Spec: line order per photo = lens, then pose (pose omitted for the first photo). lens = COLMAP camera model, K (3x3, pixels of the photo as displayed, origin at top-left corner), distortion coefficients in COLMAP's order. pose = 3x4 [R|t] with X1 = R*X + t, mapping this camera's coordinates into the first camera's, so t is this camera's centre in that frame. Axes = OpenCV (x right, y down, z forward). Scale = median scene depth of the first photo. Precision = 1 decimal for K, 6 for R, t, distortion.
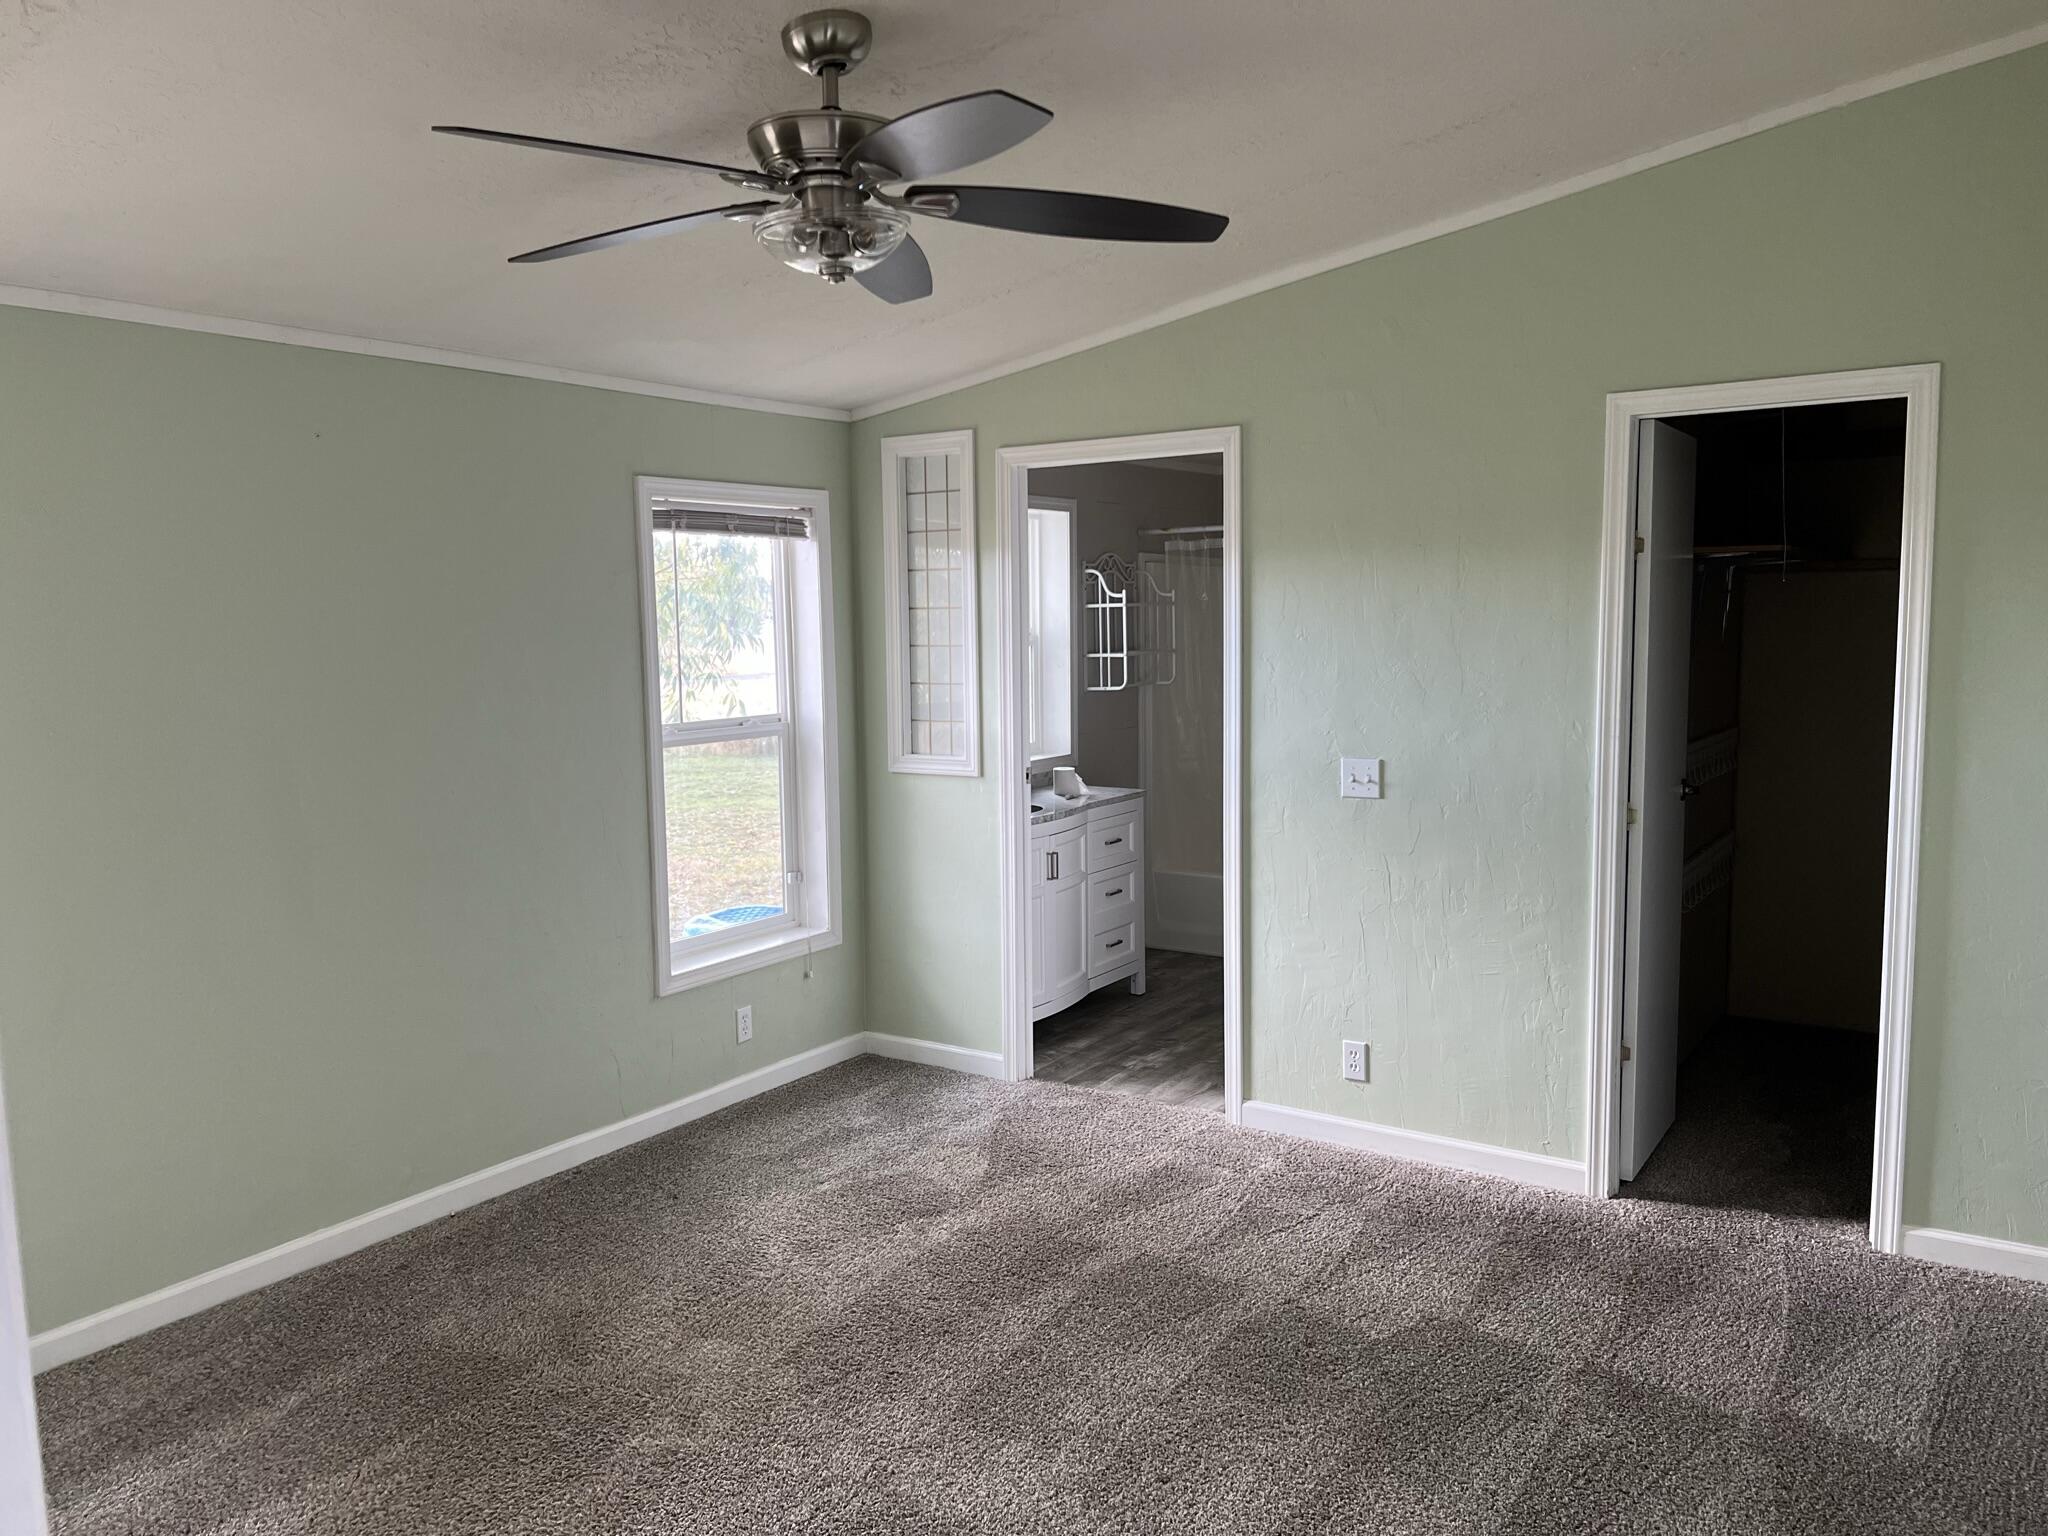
lens RADIAL K [[1535.5, 0, 1035.0], [0, 1535.5, 764.5], [0, 0, 1]] dist [0.121362, -0.210266]
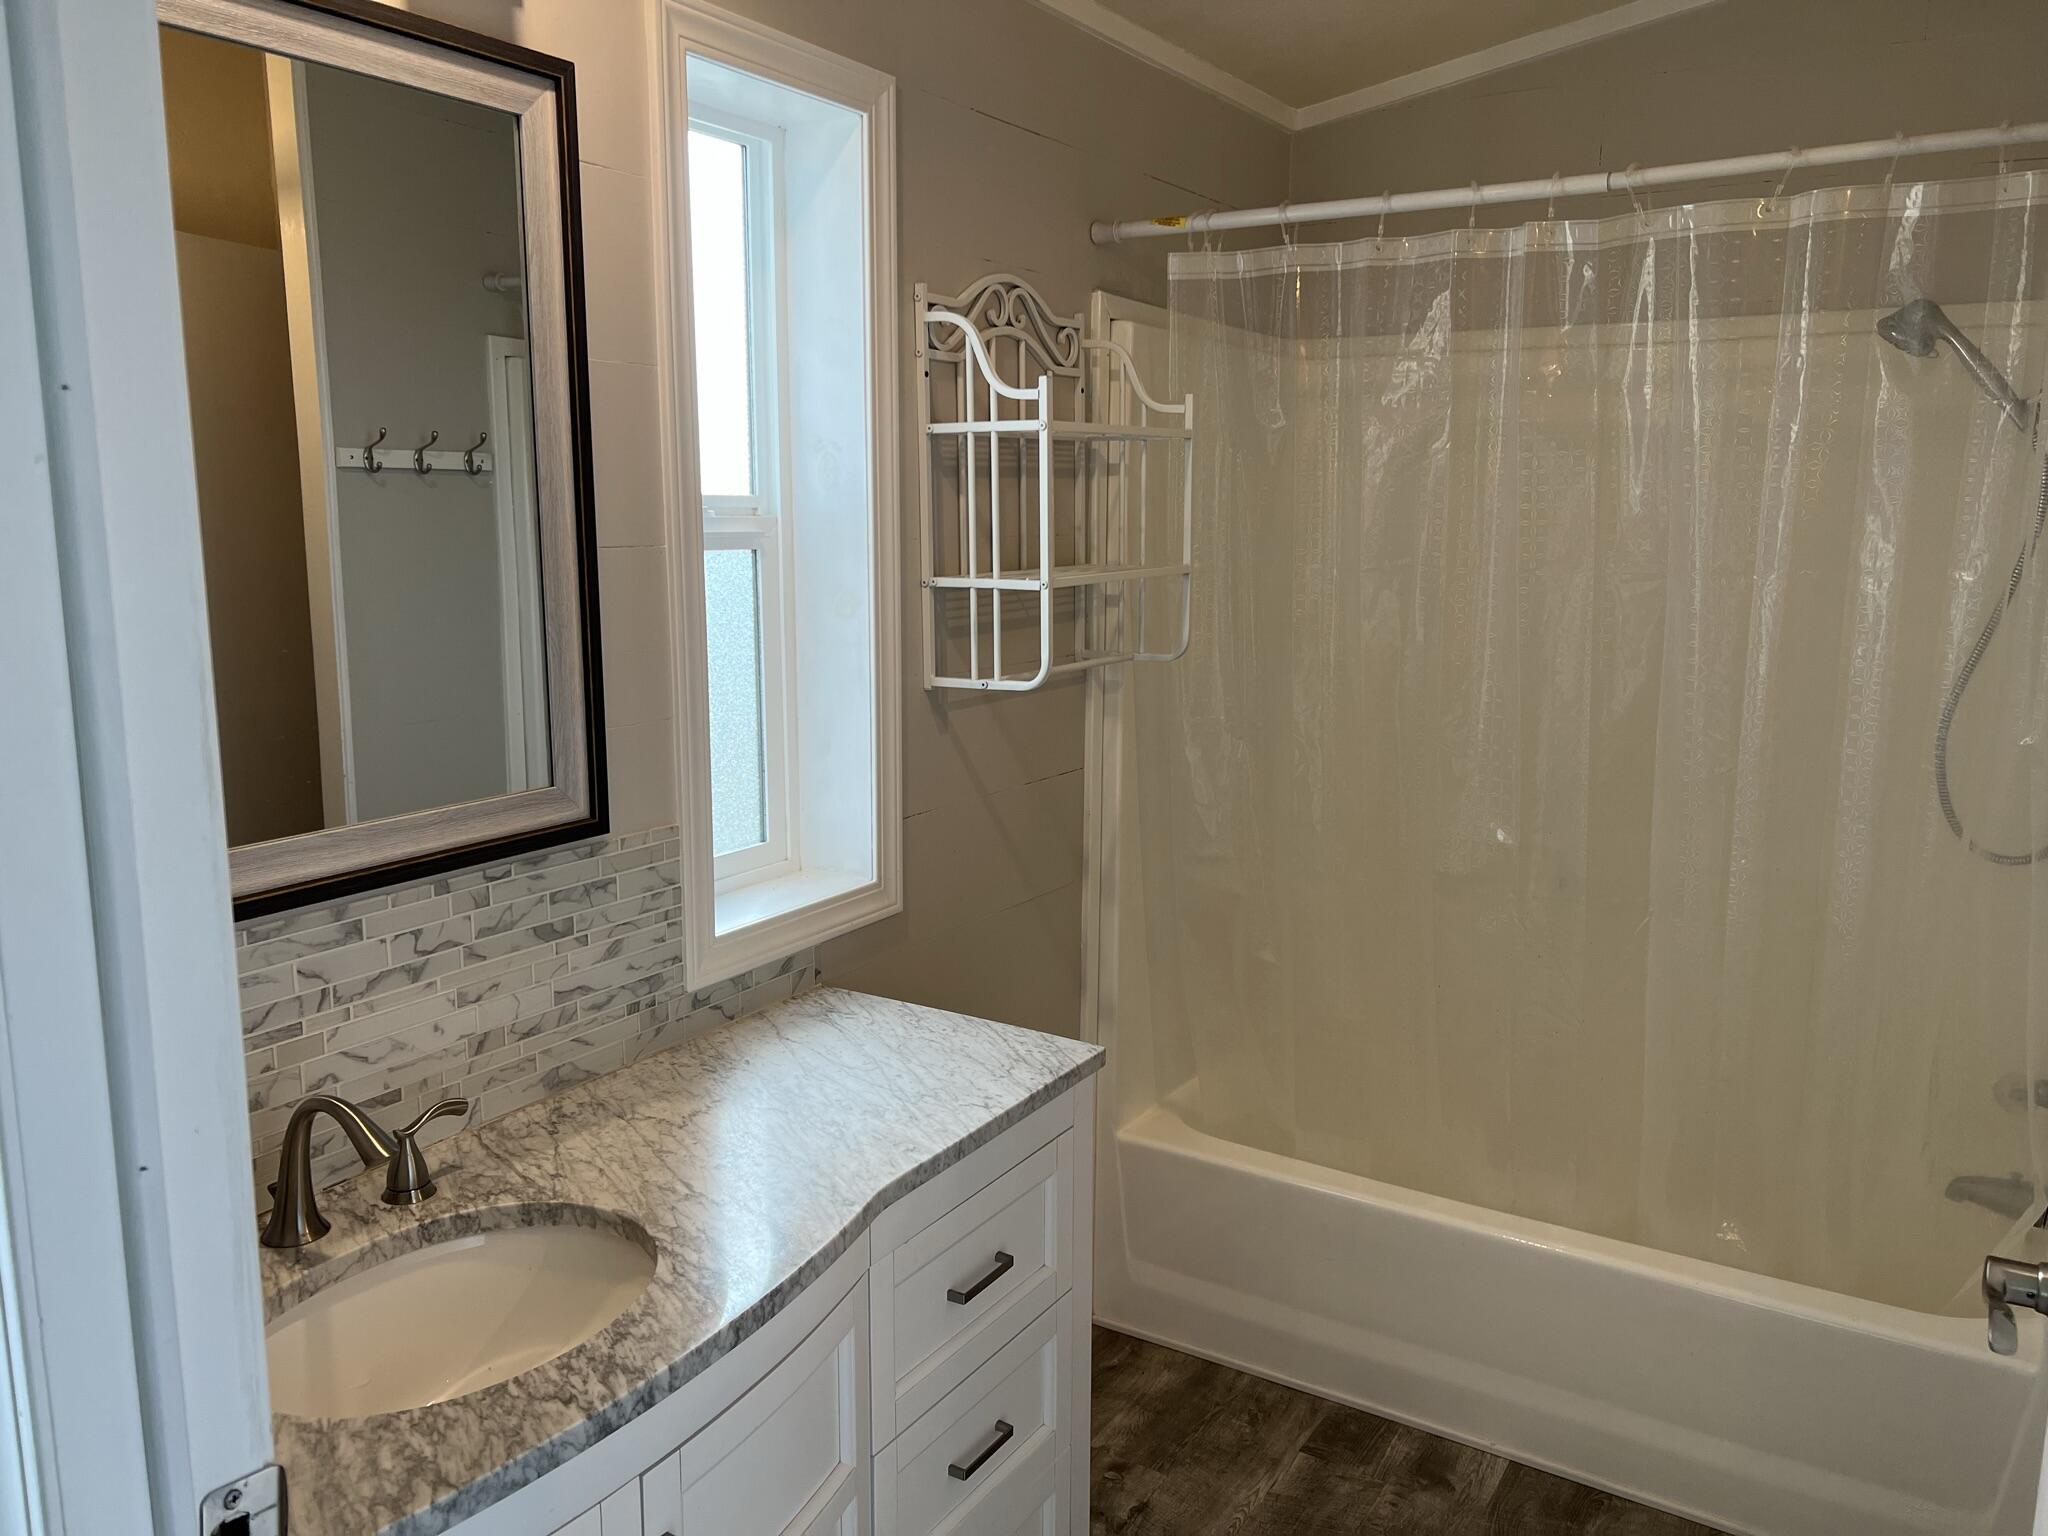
lens RADIAL K [[1535.5, 0, 1035.0], [0, 1535.5, 764.5], [0, 0, 1]] dist [0.121362, -0.210266]
pose [[0.999354, 0.012765, 0.033592, 0.045750], [-0.015082, 0.997457, 0.069650, -0.055372], [-0.032617, -0.070111, 0.997006, 0.669447]]
